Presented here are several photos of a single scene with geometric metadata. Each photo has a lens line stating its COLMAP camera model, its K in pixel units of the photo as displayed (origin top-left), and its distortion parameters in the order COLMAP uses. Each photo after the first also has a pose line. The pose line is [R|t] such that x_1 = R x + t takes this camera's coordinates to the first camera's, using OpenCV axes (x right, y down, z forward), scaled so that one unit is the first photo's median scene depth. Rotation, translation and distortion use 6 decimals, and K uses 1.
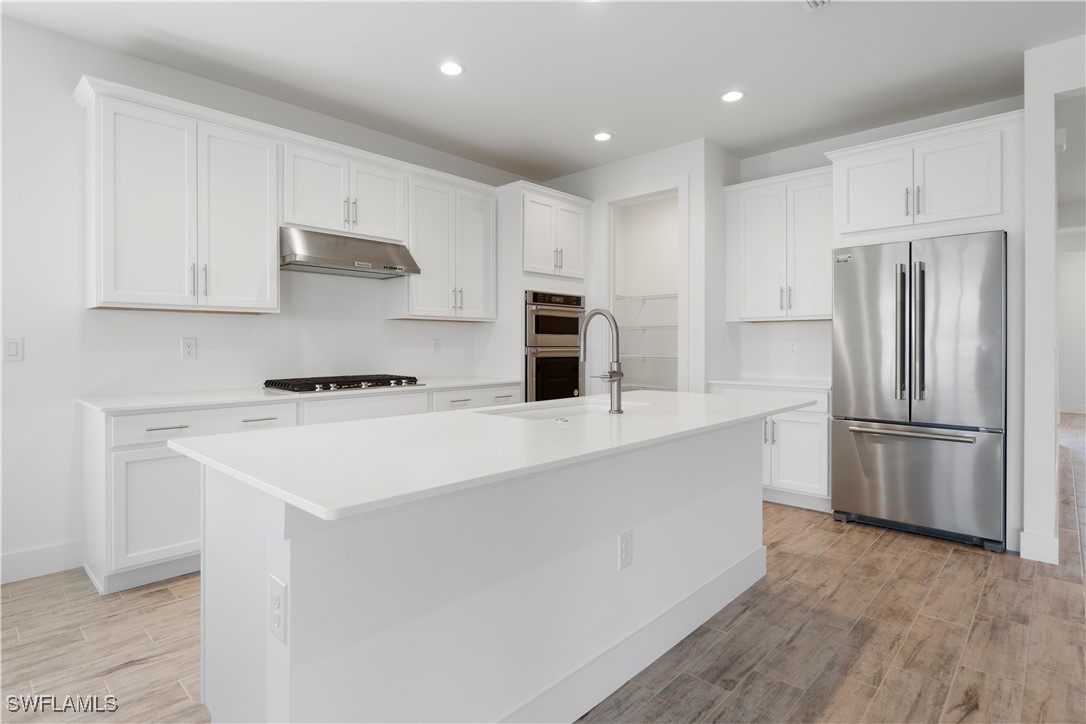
lens RADIAL K [[565.3, 0, 542.4], [0, 565.3, 353.3], [0, 0, 1]] dist [-0.001572, 0.000892]
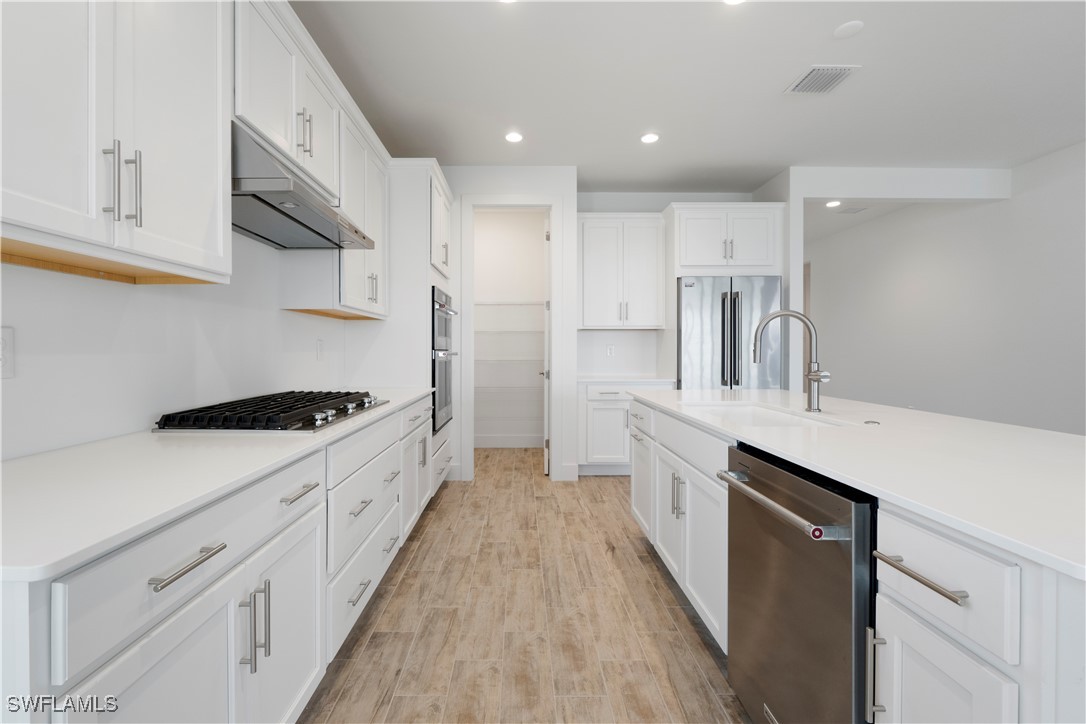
lens RADIAL K [[468.6, 0, 540.2], [0, 468.6, 358.6], [0, 0, 1]] dist [0.000899, 0.000021]
pose [[0.726919, -0.011770, 0.686622, -0.519097], [0.009185, 0.999930, 0.007416, -0.002513], [-0.686661, 0.000916, 0.726977, 0.453168]]
